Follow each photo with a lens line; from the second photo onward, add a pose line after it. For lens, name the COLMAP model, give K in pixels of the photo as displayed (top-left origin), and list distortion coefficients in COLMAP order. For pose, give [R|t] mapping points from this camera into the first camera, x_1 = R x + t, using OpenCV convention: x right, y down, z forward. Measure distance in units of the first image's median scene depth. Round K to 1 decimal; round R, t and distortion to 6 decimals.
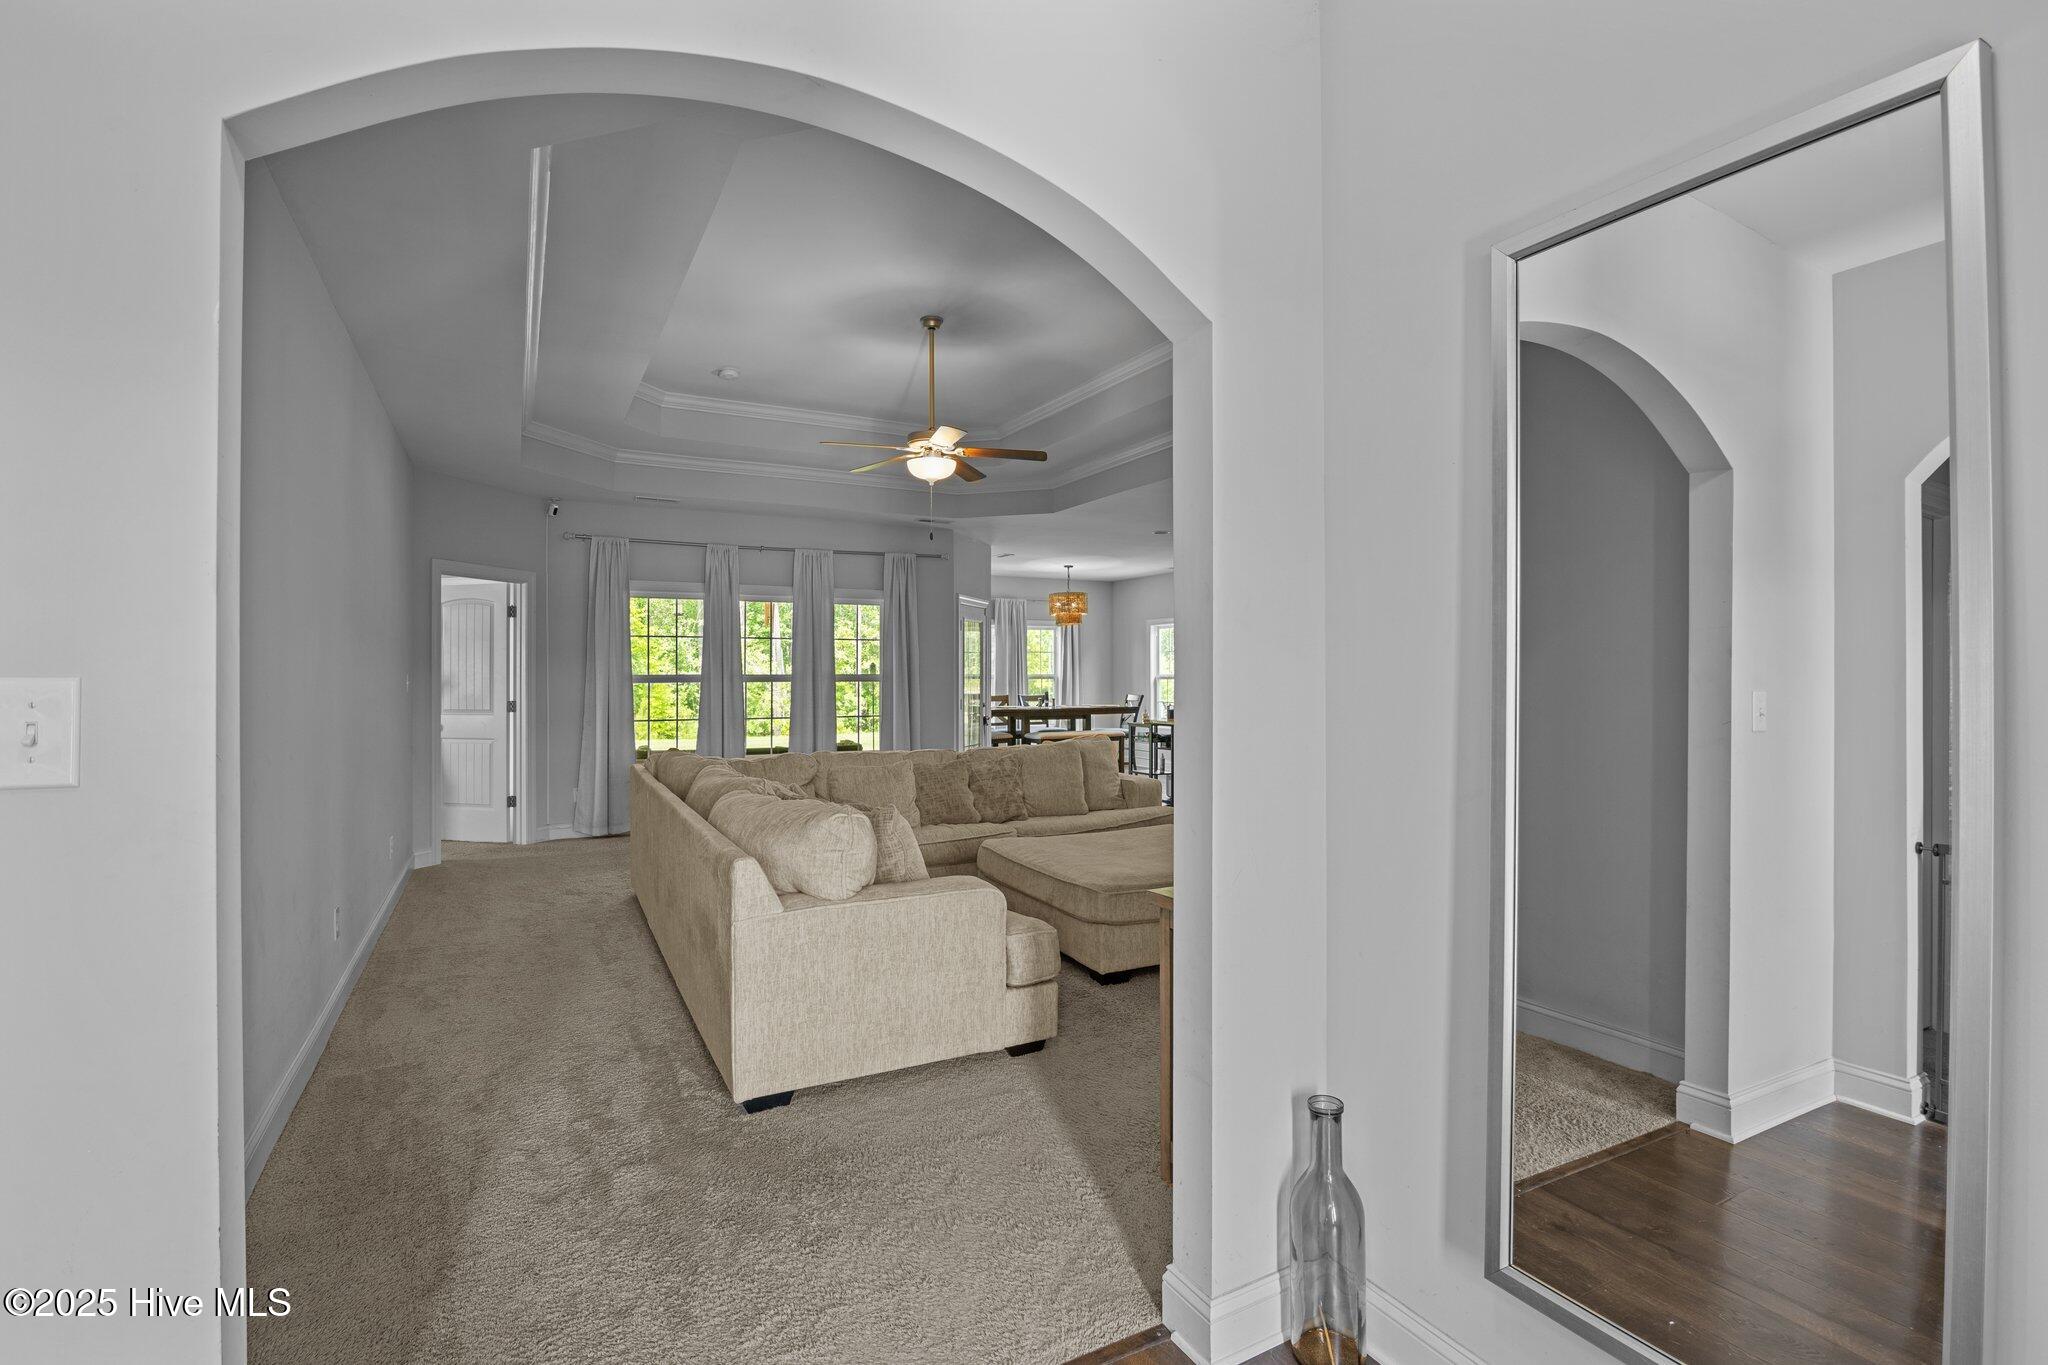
lens RADIAL K [[948.9, 0, 1021.7], [0, 948.9, 677.5], [0, 0, 1]] dist [-0.018954, 0.000265]
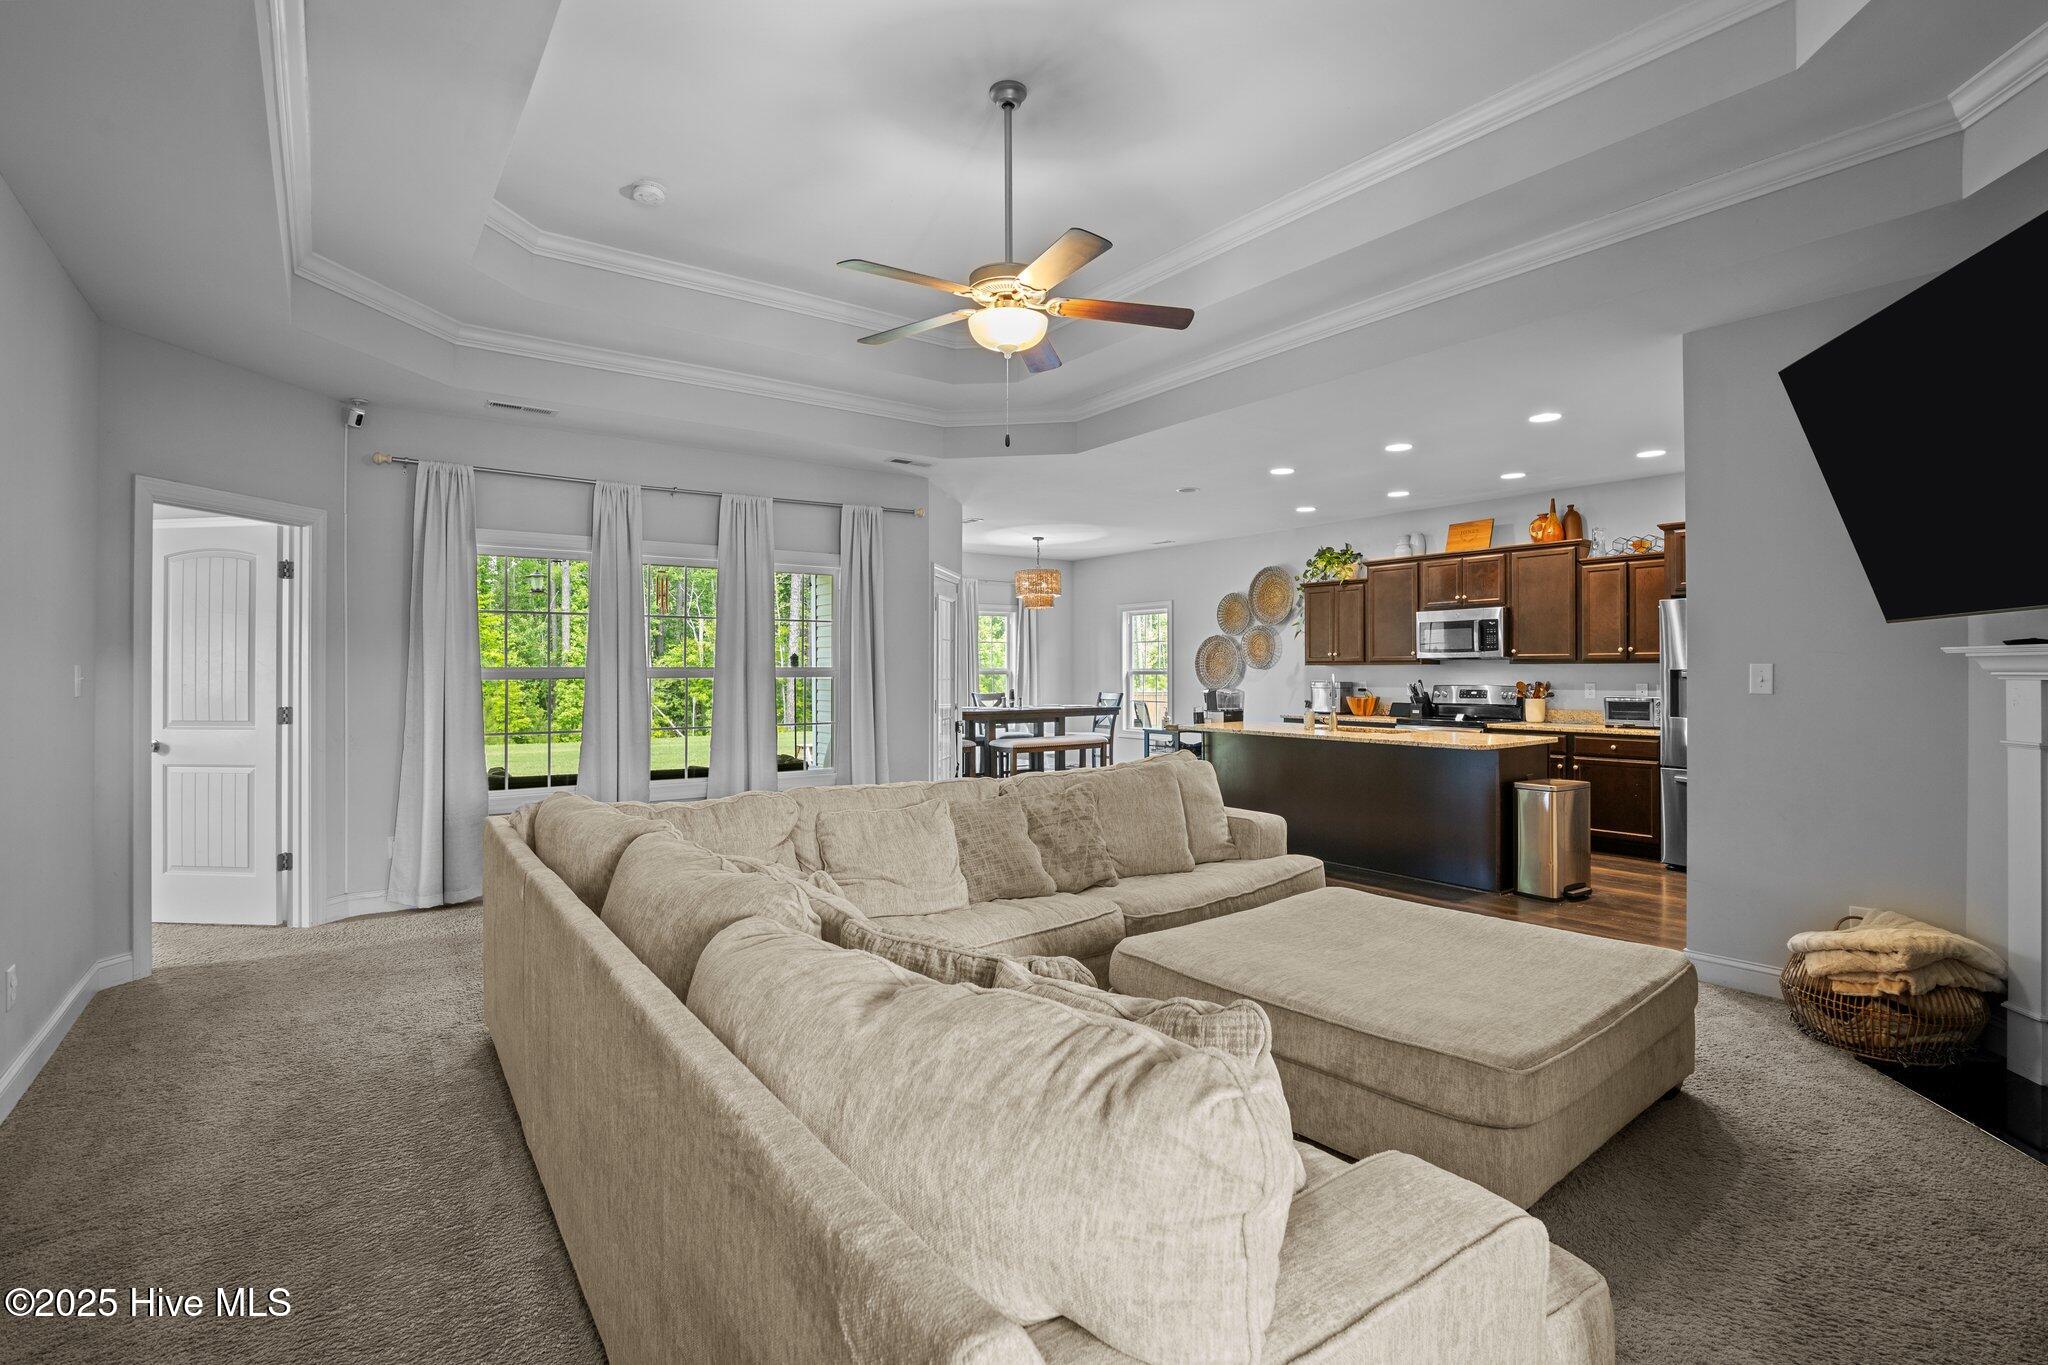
lens RADIAL K [[951.9, 0, 1025.4], [0, 951.9, 669.0], [0, 0, 1]] dist [-0.021230, 0.001632]
pose [[0.990411, 0.000587, 0.138154, -0.119858], [0.000093, 0.999988, -0.004913, 0.001706], [-0.138155, 0.004879, 0.990399, 0.276837]]
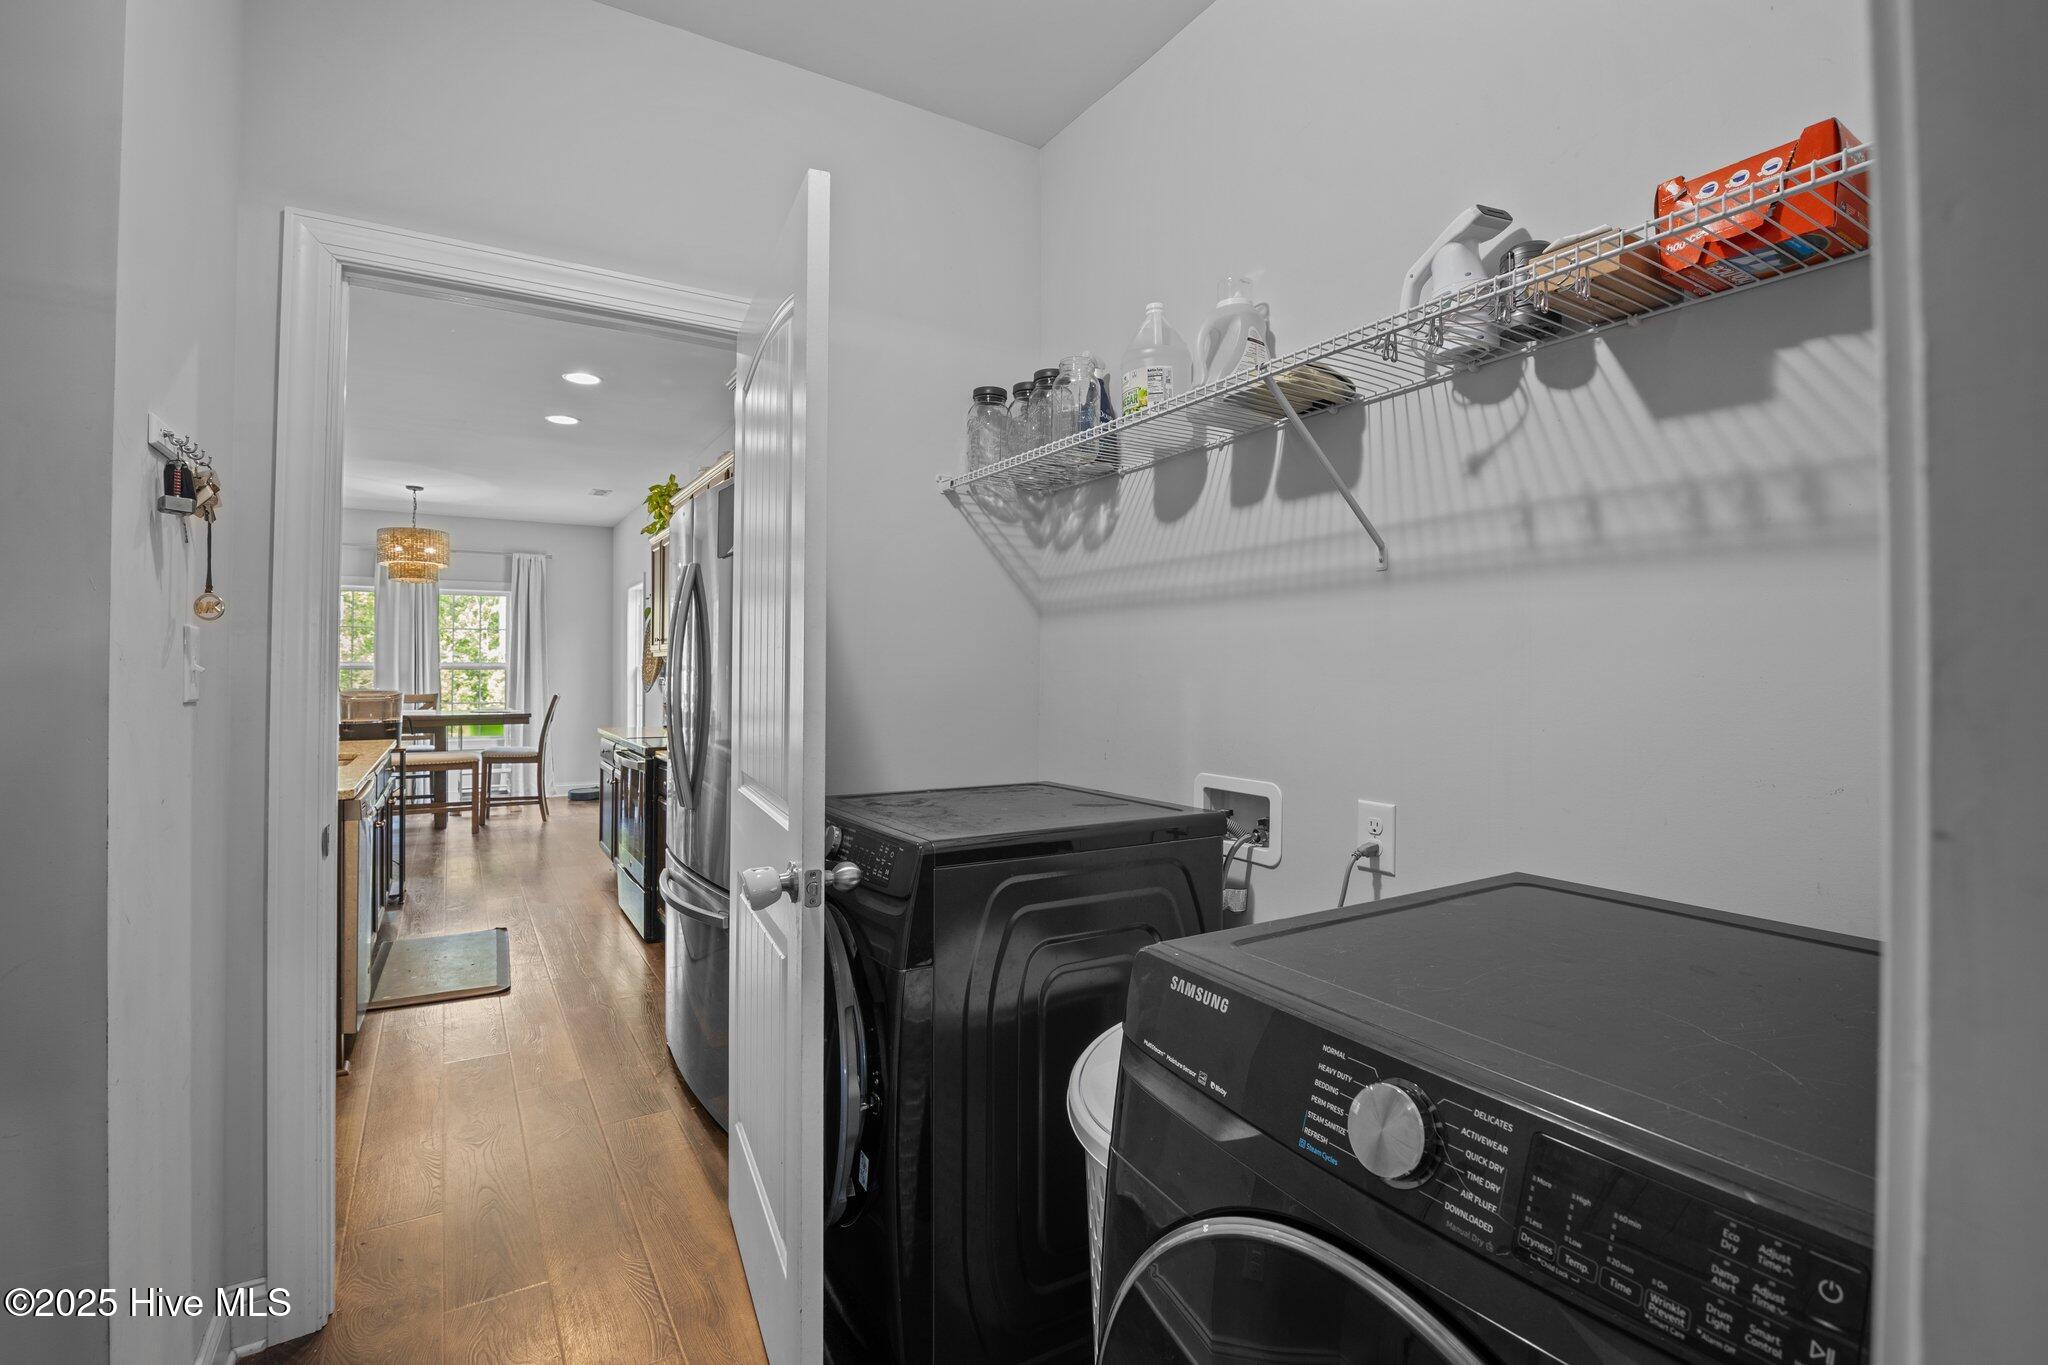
lens RADIAL K [[951.9, 0, 1025.4], [0, 951.9, 669.0], [0, 0, 1]] dist [-0.021230, 0.001632]
pose [[0.998125, 0.007455, 0.060759, 0.647096], [-0.007151, 0.999961, -0.005230, 0.003185], [-0.060796, 0.004786, 0.998139, 0.564347]]
